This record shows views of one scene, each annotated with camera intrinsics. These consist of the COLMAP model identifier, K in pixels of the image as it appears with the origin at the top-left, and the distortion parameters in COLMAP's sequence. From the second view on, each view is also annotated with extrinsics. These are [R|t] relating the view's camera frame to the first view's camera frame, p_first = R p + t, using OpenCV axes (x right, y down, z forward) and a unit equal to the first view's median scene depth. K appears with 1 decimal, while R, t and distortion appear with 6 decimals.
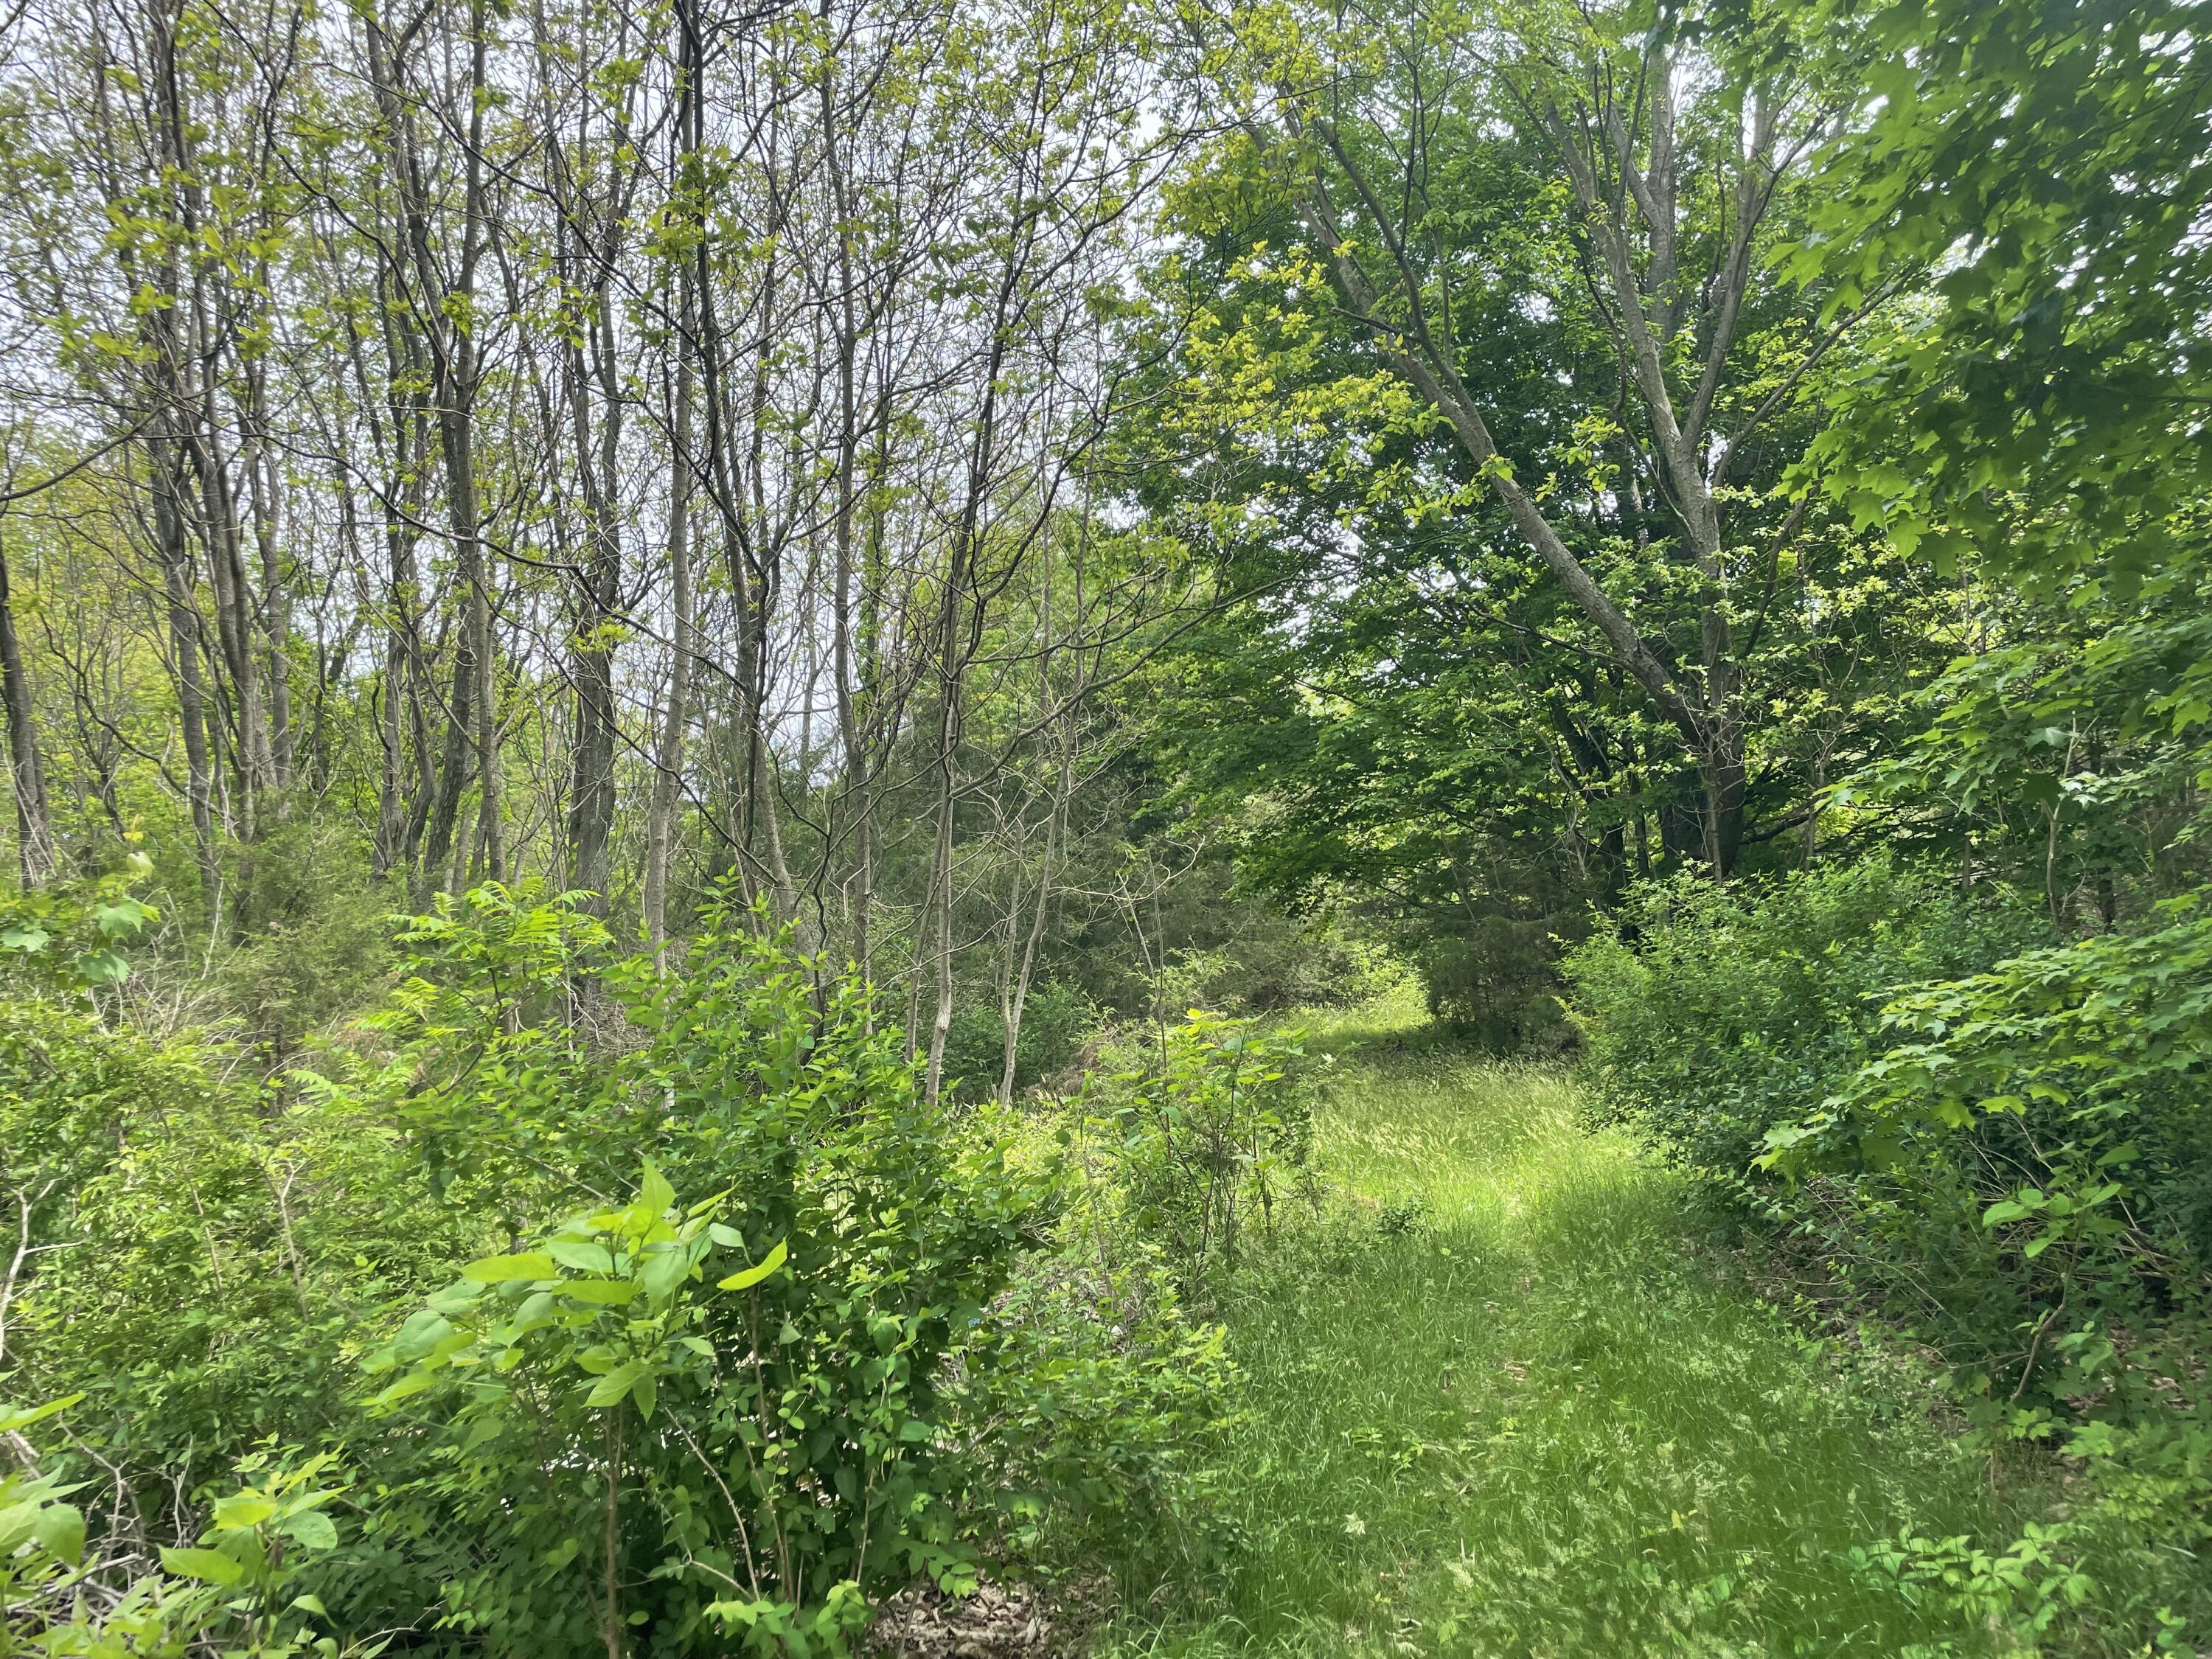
lens RADIAL K [[1672.2, 0, 1105.4], [0, 1672.2, 828.5], [0, 0, 1]] dist [0.000341, -0.003576]
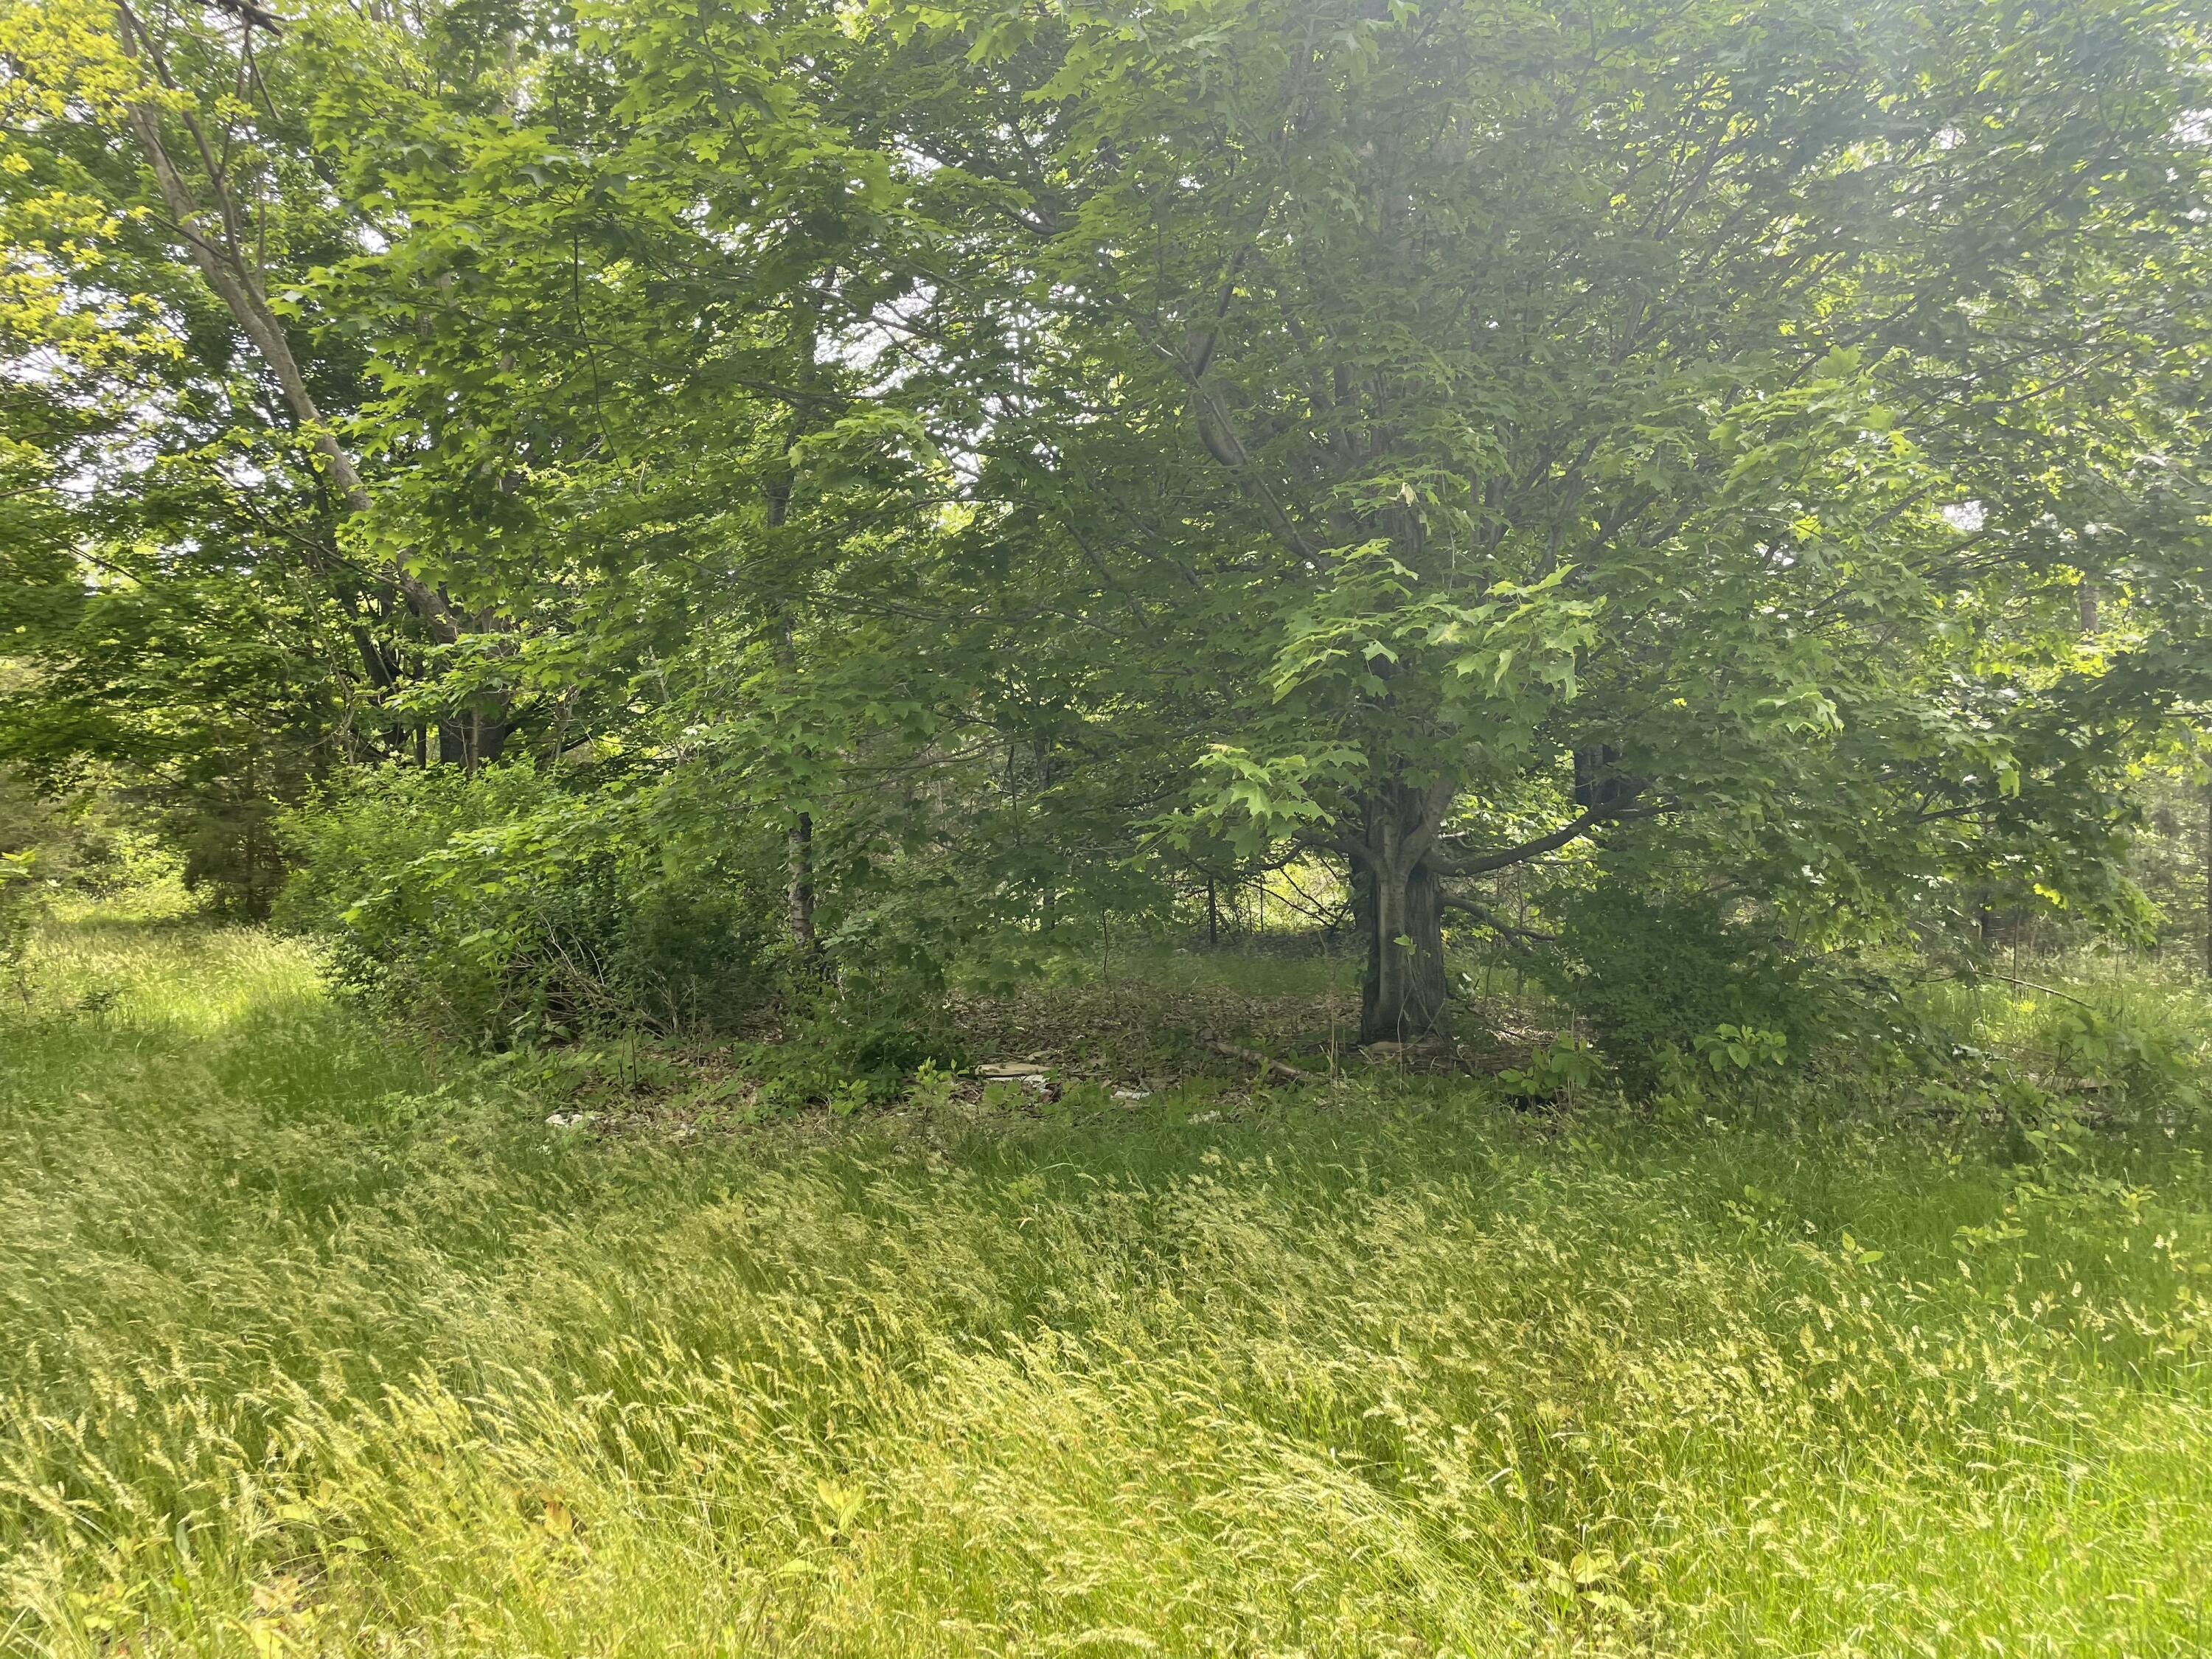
lens RADIAL K [[1672.2, 0, 1104.3], [0, 1672.2, 835.7], [0, 0, 1]] dist [0.000341, -0.003576]
pose [[0.778057, 0.081627, 0.622868, -0.008591], [-0.109860, 0.993923, 0.006977, 0.005054], [-0.618513, -0.073856, 0.782296, -0.126713]]
